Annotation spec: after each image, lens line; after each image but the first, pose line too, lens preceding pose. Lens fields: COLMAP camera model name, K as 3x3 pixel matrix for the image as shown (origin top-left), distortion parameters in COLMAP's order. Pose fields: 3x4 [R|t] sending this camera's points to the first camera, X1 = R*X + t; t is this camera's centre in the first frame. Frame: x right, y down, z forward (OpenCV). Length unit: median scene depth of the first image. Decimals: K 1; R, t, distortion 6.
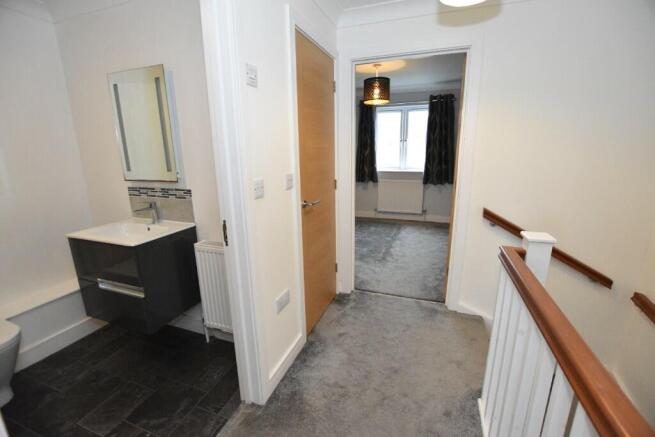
lens RADIAL K [[288.4, 0, 329.6], [0, 288.4, 217.3], [0, 0, 1]] dist [-0.030453, 0.000310]
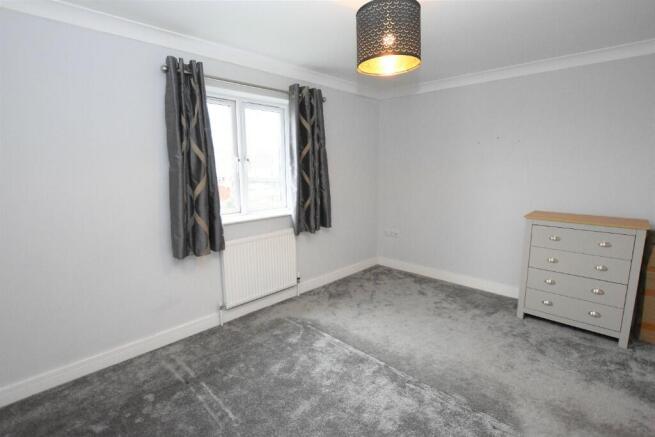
lens RADIAL K [[303.3, 0, 313.9], [0, 303.3, 218.2], [0, 0, 1]] dist [-0.023474, 0.000226]
pose [[0.439374, -0.133008, 0.888403, -0.191762], [0.213583, 0.976085, 0.040504, -0.159080], [-0.872544, 0.171951, 0.457274, 0.663418]]
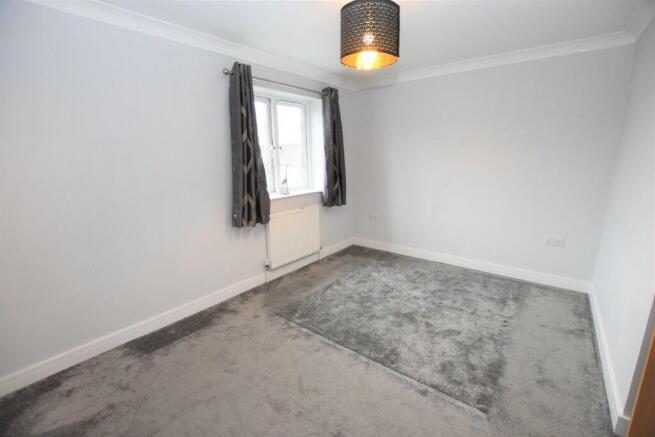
lens RADIAL K [[288.4, 0, 329.6], [0, 288.4, 217.3], [0, 0, 1]] dist [-0.030453, 0.000310]
pose [[0.317941, -0.187646, 0.929356, -0.320920], [0.230661, 0.966077, 0.116149, -0.167544], [-0.919625, 0.177438, 0.350438, 0.709066]]
